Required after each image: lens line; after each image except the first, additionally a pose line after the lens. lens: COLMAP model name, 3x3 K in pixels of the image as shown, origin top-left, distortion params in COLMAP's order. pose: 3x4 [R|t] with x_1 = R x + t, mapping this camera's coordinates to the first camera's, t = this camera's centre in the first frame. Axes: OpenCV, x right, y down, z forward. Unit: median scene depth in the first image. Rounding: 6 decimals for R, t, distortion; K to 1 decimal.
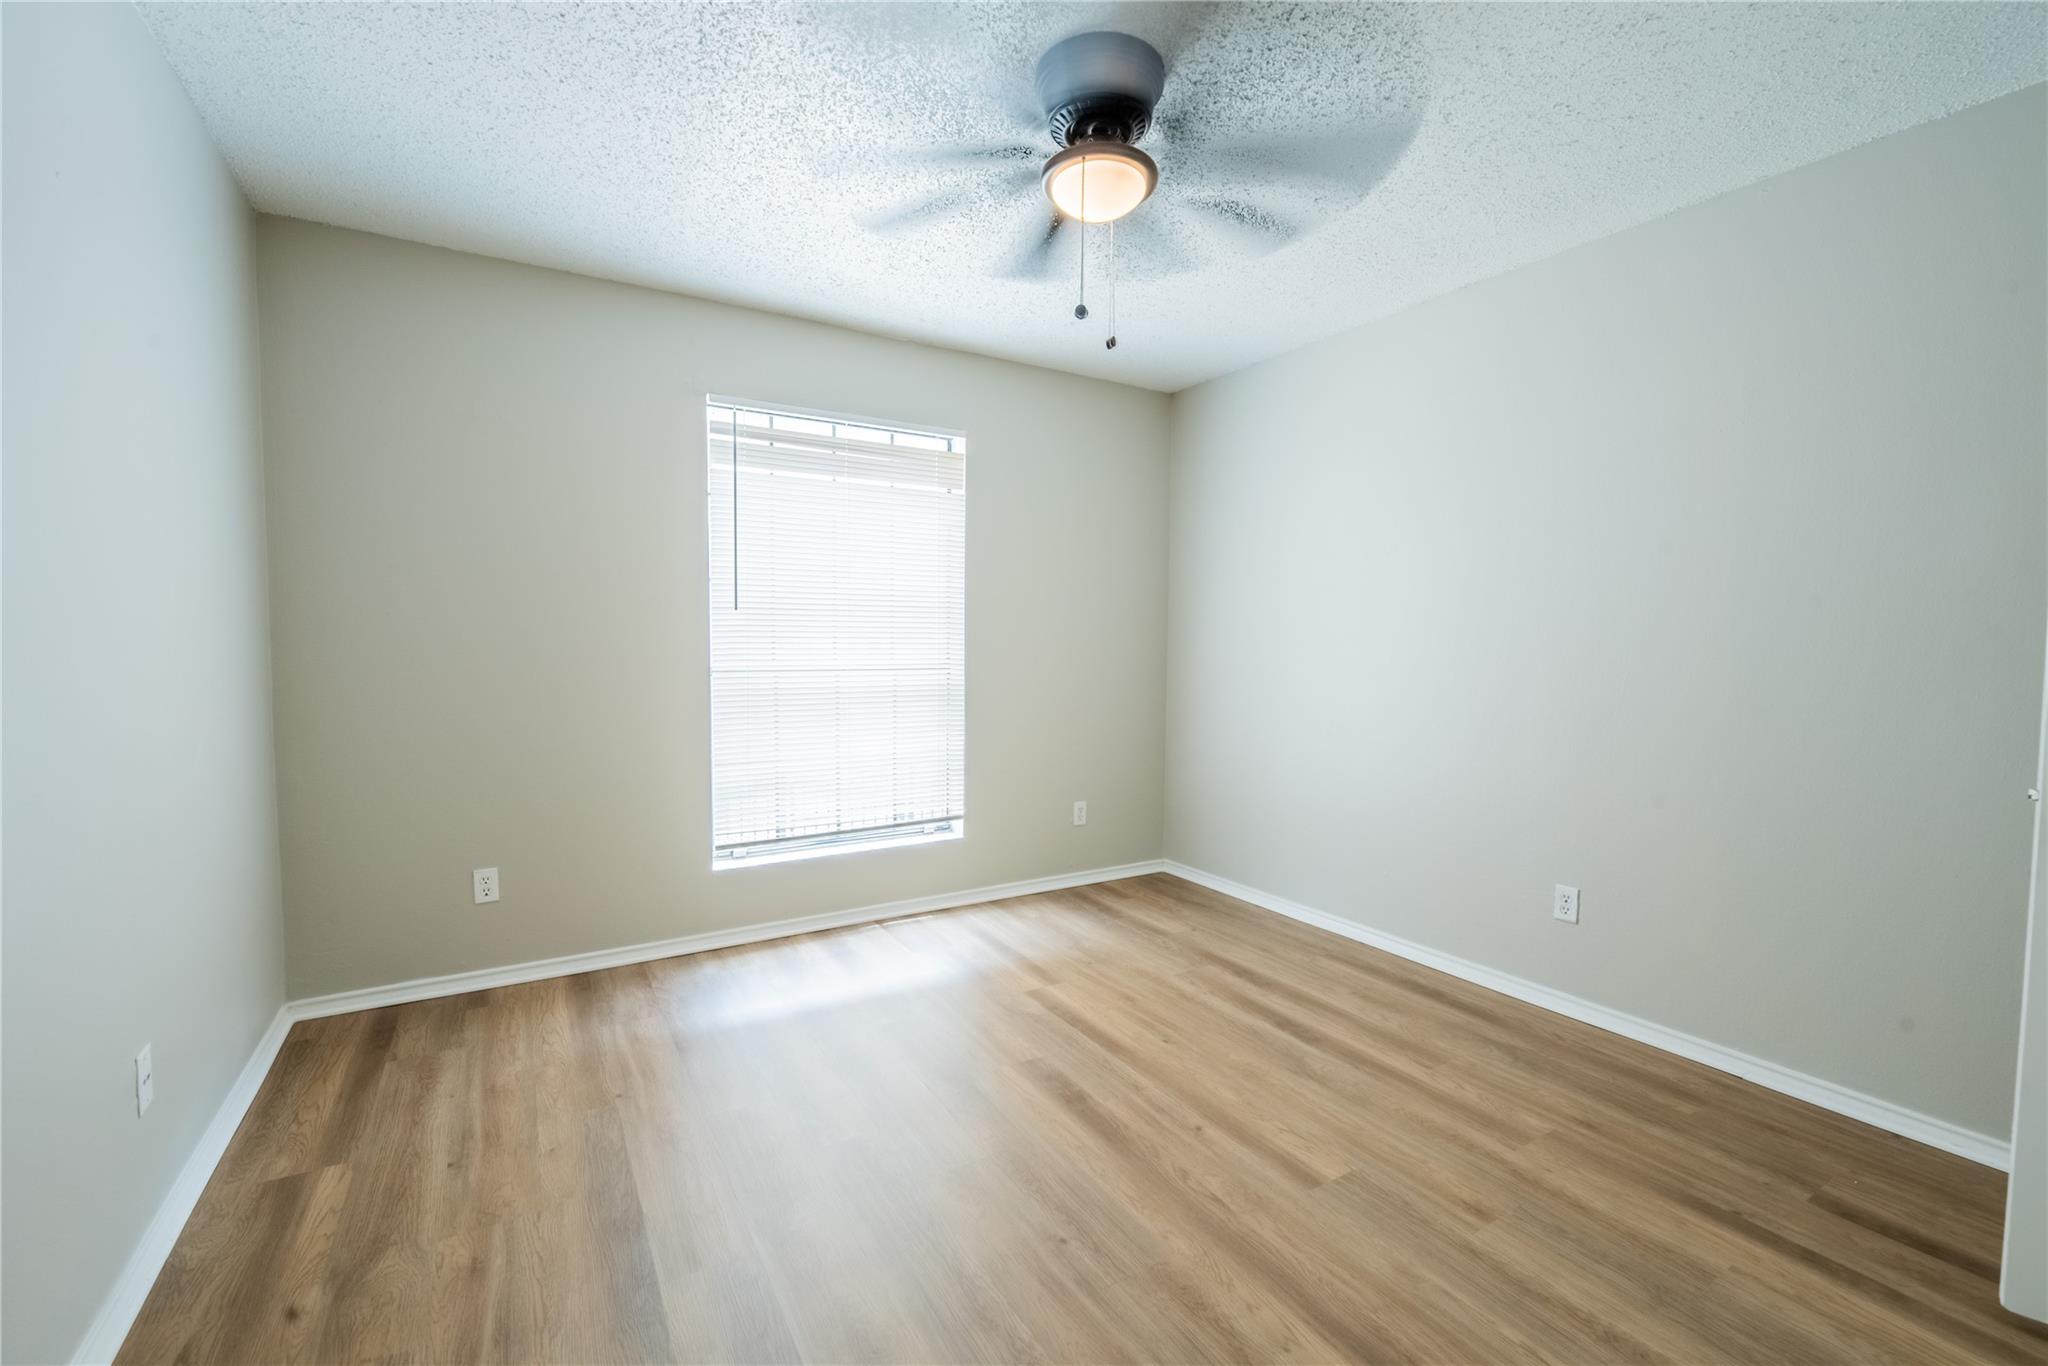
lens RADIAL K [[862.6, 0, 1026.9], [0, 862.6, 690.4], [0, 0, 1]] dist [-0.000196, -0.004056]
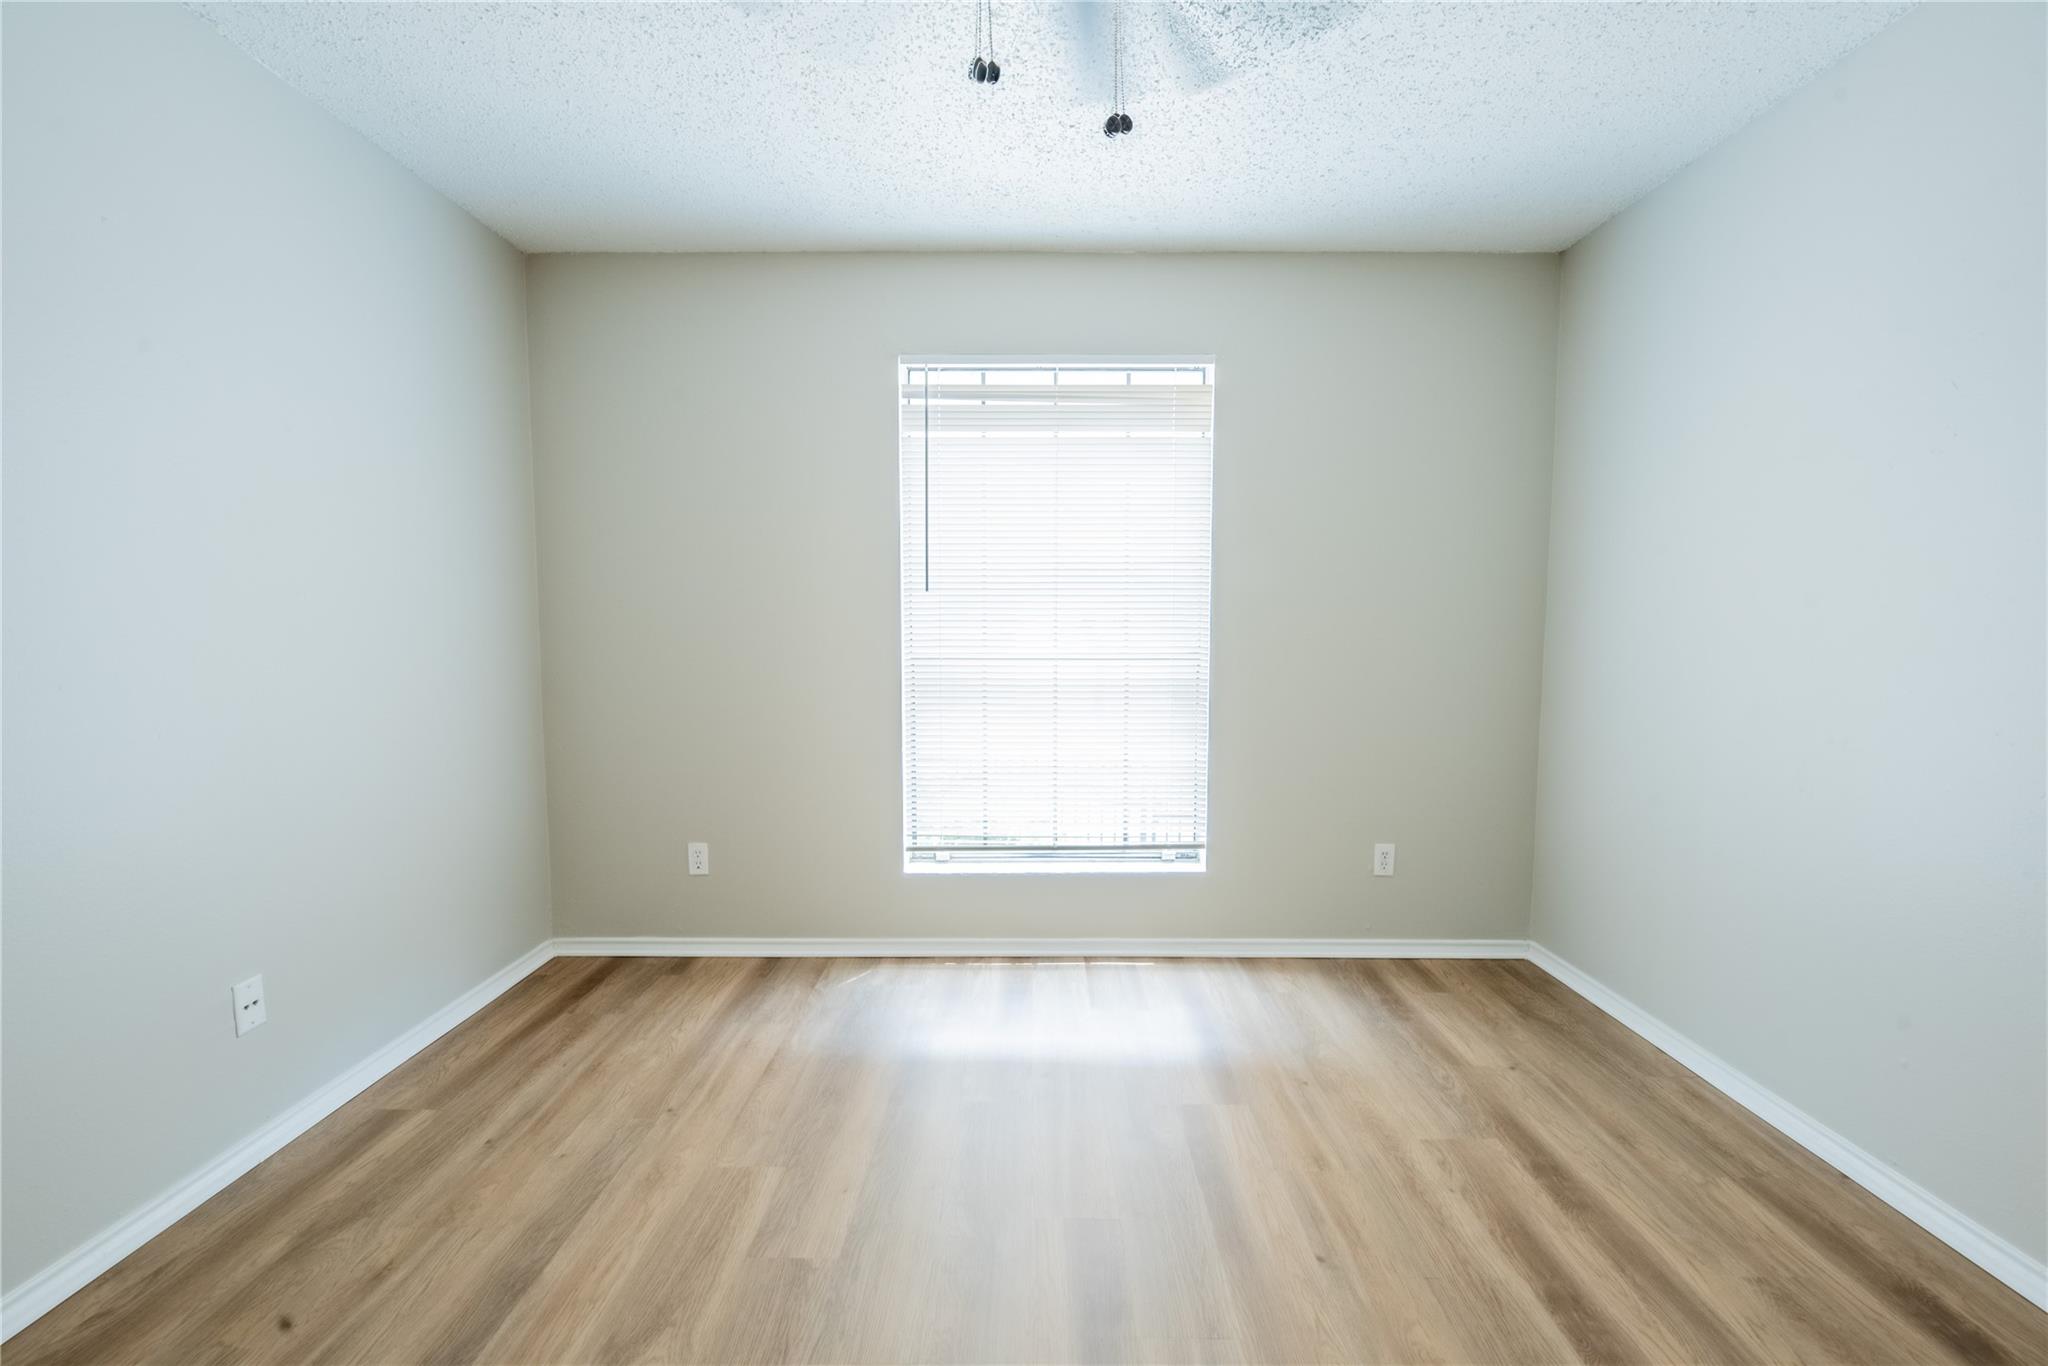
lens RADIAL K [[862.6, 0, 1026.9], [0, 862.6, 690.4], [0, 0, 1]] dist [-0.000196, -0.004056]
pose [[0.850385, 0.035823, -0.524940, 0.234862], [-0.025470, 0.999313, 0.026934, -0.016492], [0.525545, -0.009534, 0.850713, 0.283875]]
